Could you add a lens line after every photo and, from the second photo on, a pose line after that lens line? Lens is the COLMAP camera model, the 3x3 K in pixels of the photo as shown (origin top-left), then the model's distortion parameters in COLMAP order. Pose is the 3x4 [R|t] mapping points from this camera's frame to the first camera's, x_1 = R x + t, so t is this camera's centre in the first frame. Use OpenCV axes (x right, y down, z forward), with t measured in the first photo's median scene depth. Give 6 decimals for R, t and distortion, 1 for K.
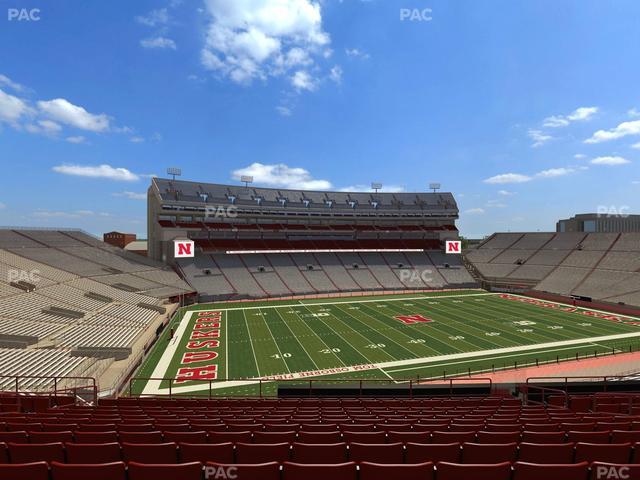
lens RADIAL K [[320.7, 0, 319.9], [0, 320.7, 239.9], [0, 0, 1]] dist [0.000002, 0.000397]
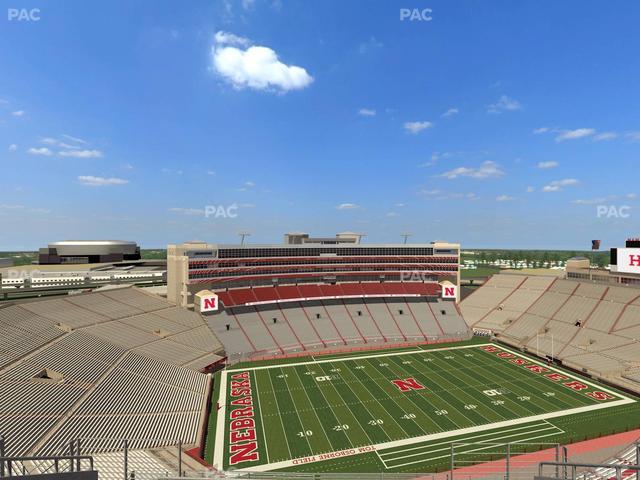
lens RADIAL K [[320.7, 0, 319.7], [0, 320.7, 240.9], [0, 0, 1]] dist [0.000002, 0.000397]
pose [[-0.999759, -0.000019, 0.021939, 0.413454], [0.000046, 0.999996, 0.002978, -0.209797], [-0.021939, 0.002978, -0.999755, 1.542186]]
